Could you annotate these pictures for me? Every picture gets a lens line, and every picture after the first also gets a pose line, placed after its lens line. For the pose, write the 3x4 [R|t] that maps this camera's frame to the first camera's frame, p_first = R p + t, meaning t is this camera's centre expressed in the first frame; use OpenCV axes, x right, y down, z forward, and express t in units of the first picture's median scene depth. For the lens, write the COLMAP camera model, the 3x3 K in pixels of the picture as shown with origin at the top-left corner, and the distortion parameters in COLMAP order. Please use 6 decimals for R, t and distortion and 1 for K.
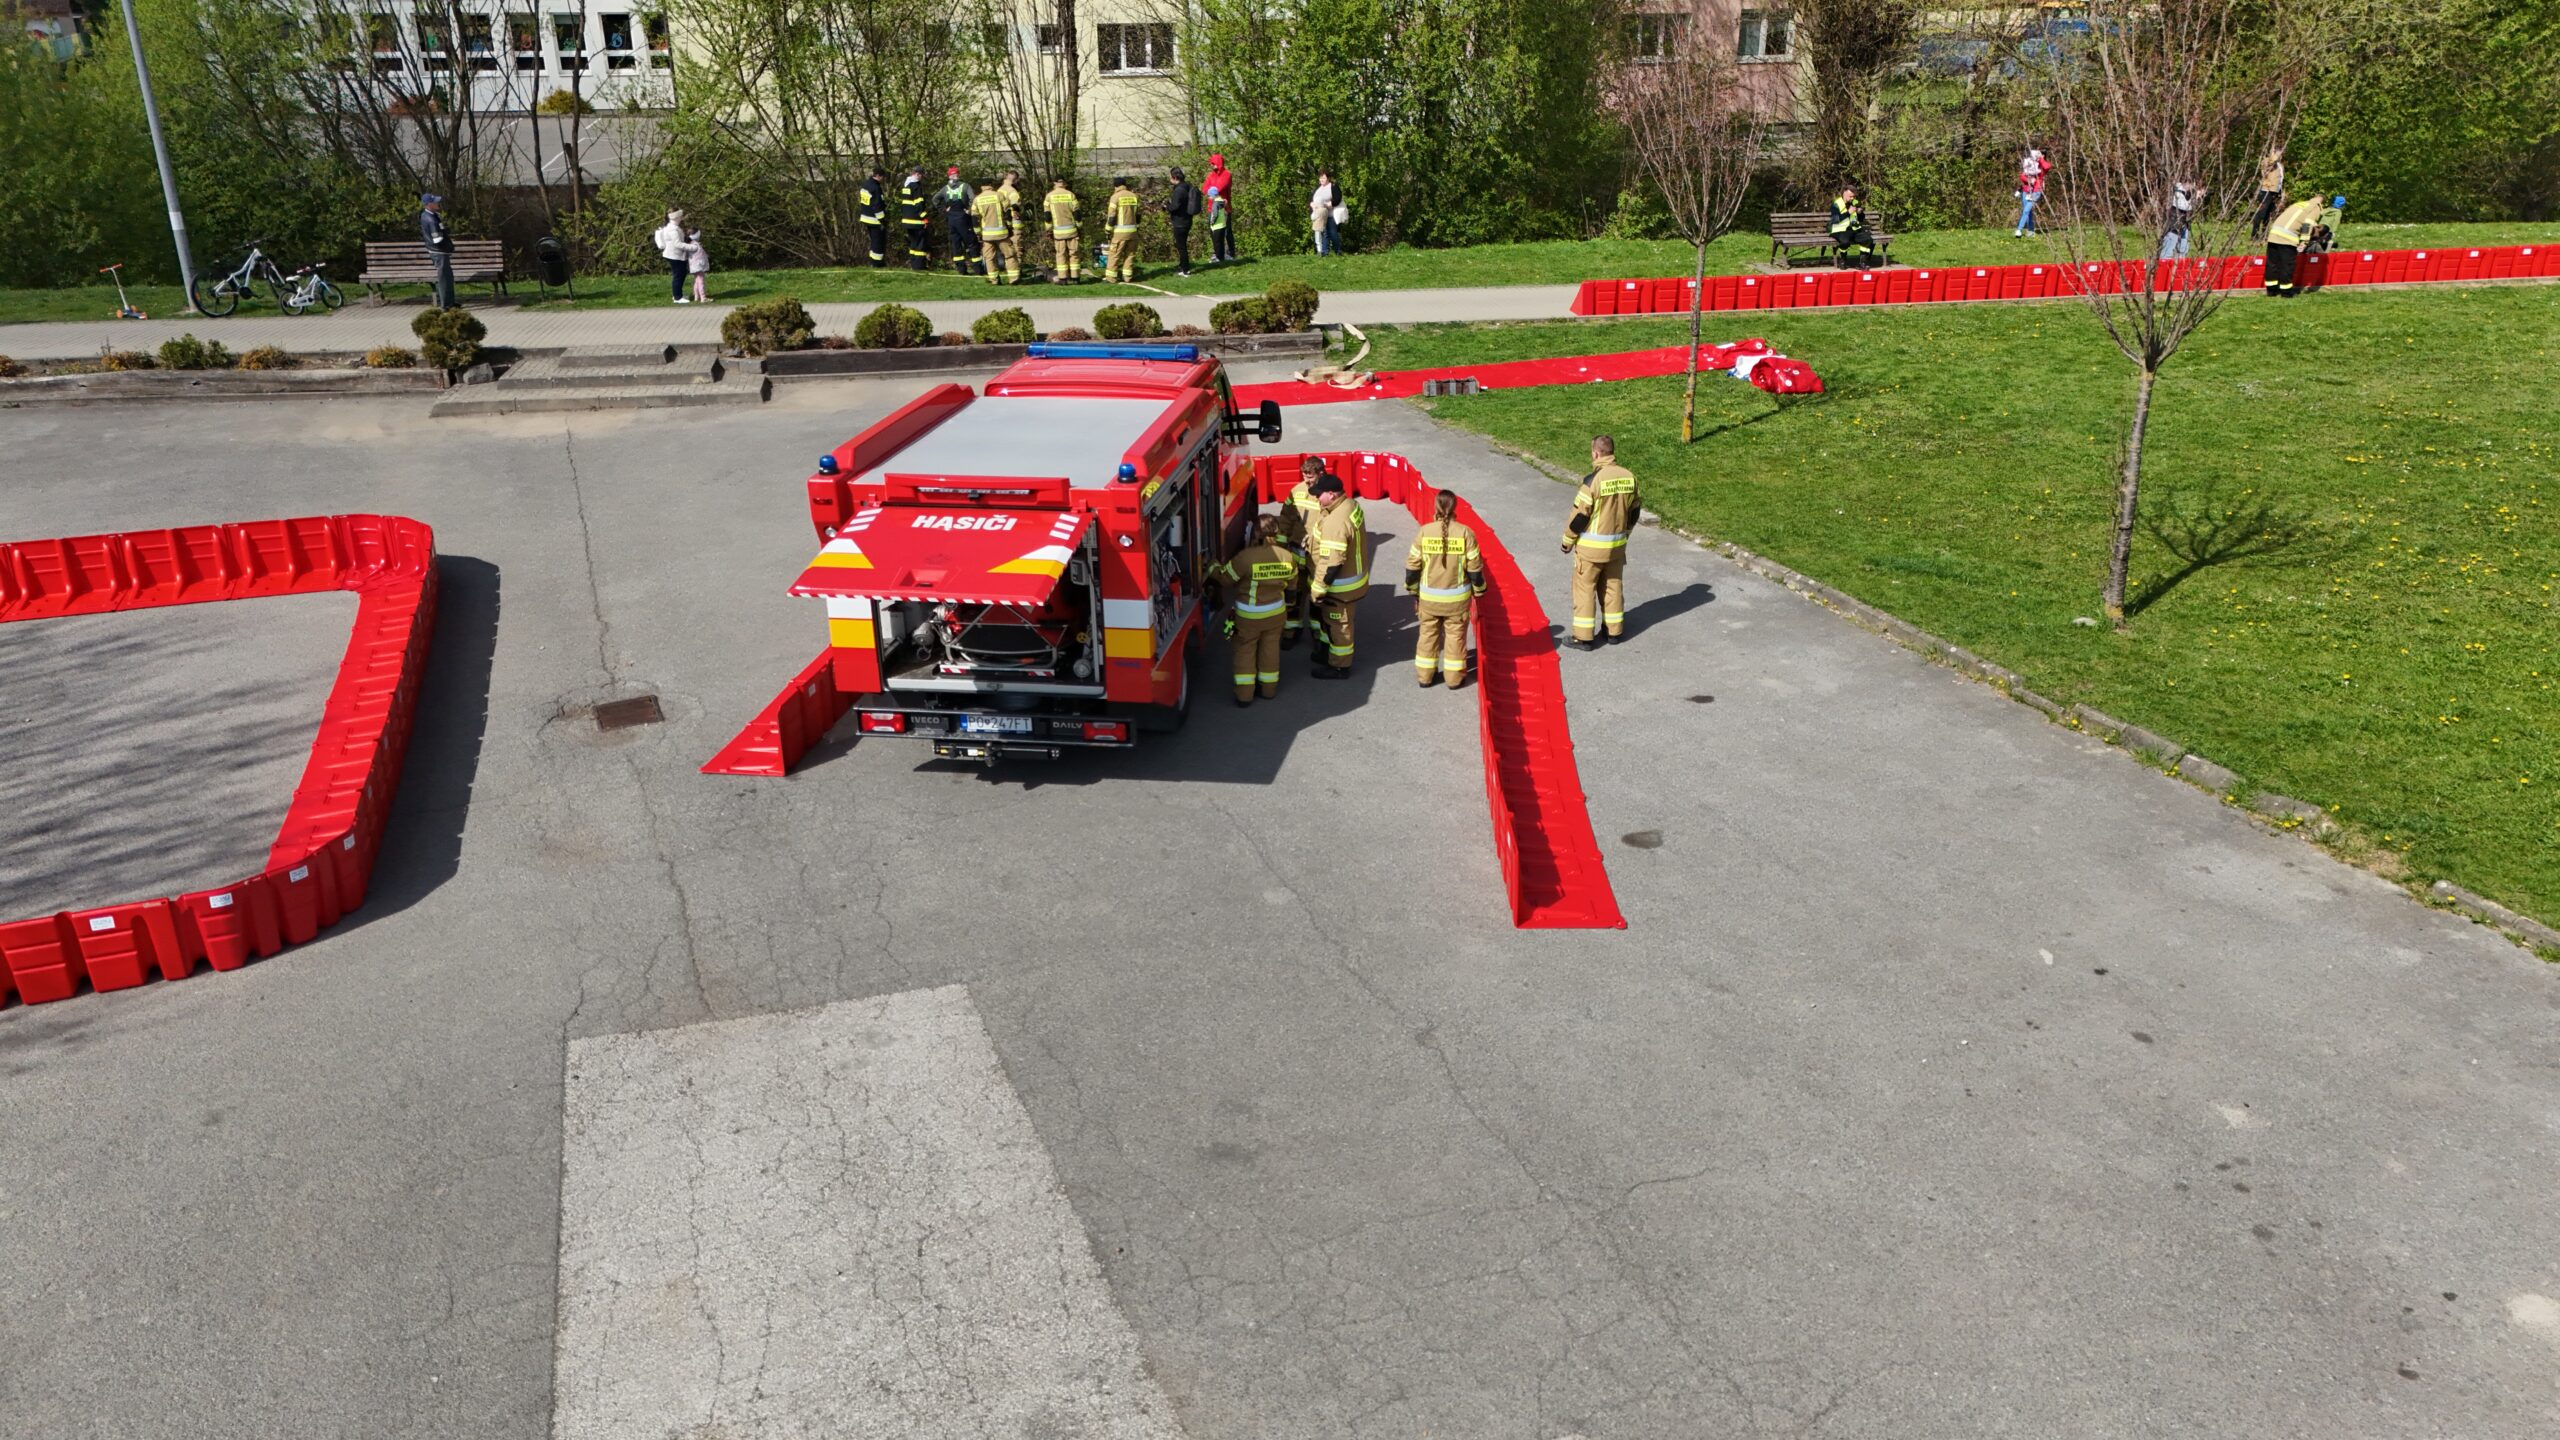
lens RADIAL K [[1907.4, 0, 1293.6], [0, 1907.4, 711.3], [0, 0, 1]] dist [0.050069, -0.029339]
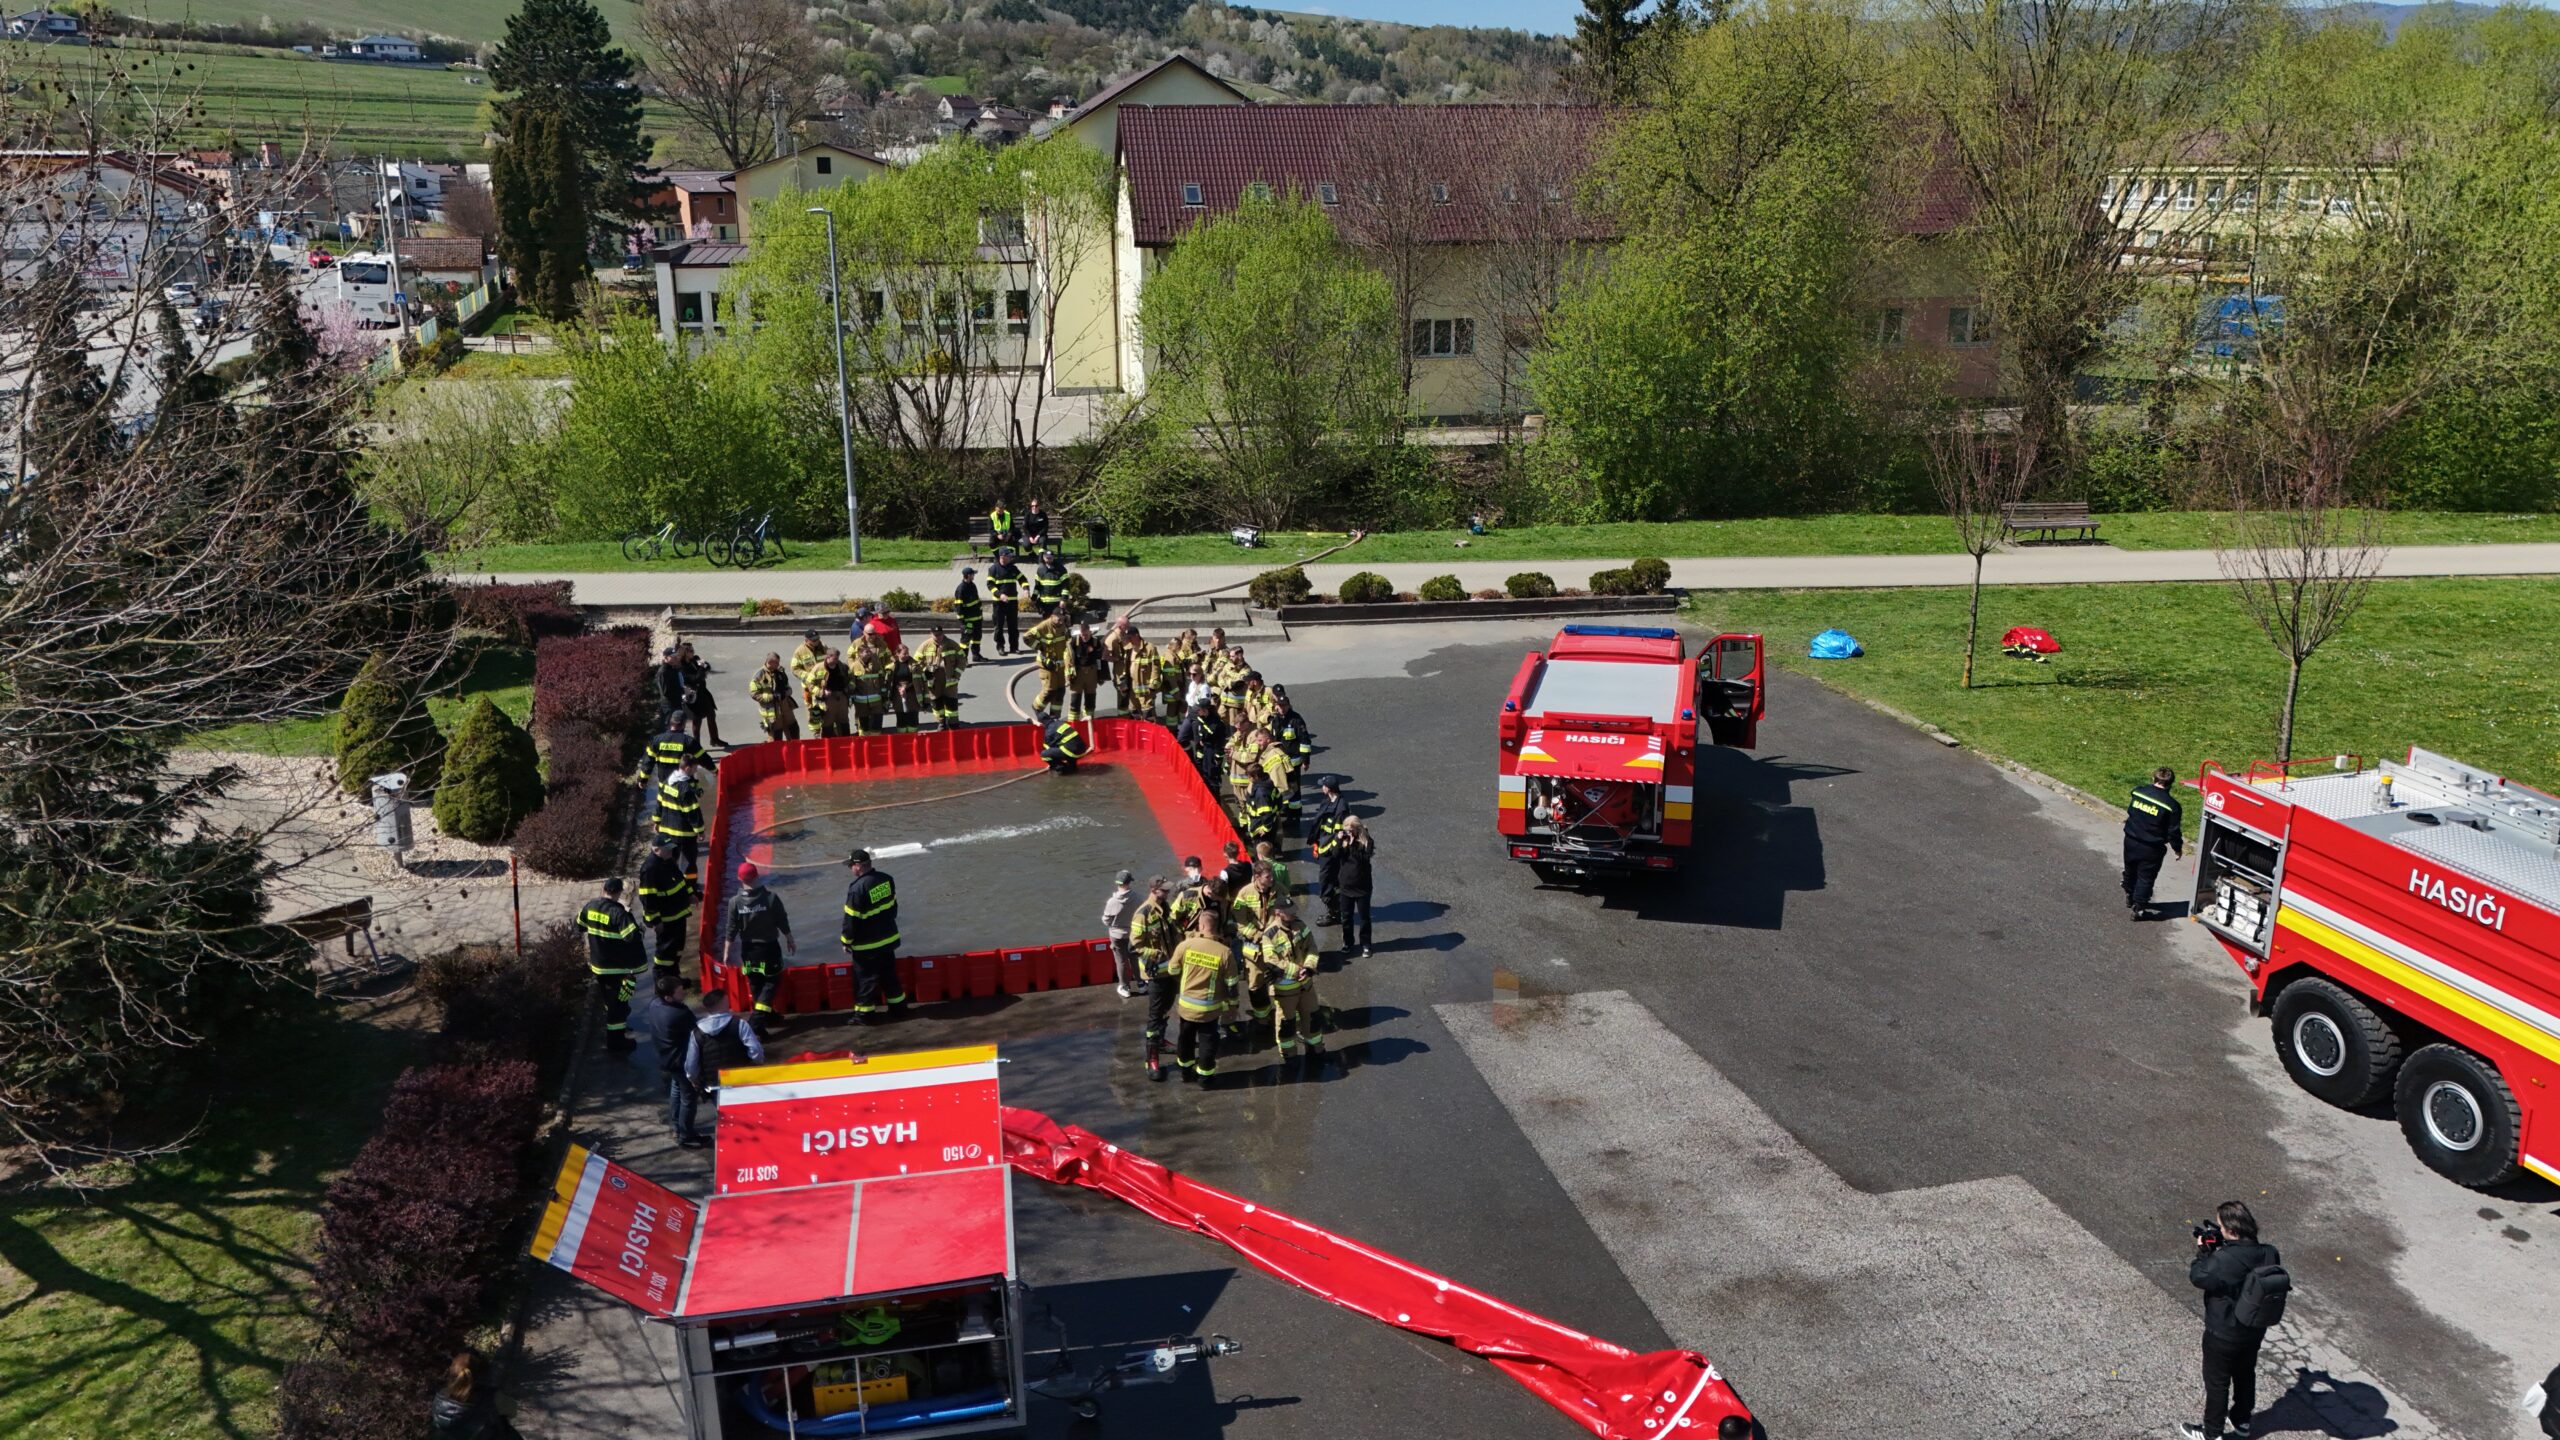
lens RADIAL K [[1907.4, 0, 1296.0], [0, 1907.4, 713.6], [0, 0, 1]] dist [0.050069, -0.029339]
pose [[0.996585, 0.025766, -0.078450, -0.157525], [-0.033451, 0.994597, -0.098277, 0.030994], [0.075493, 0.100566, 0.992062, -0.398274]]
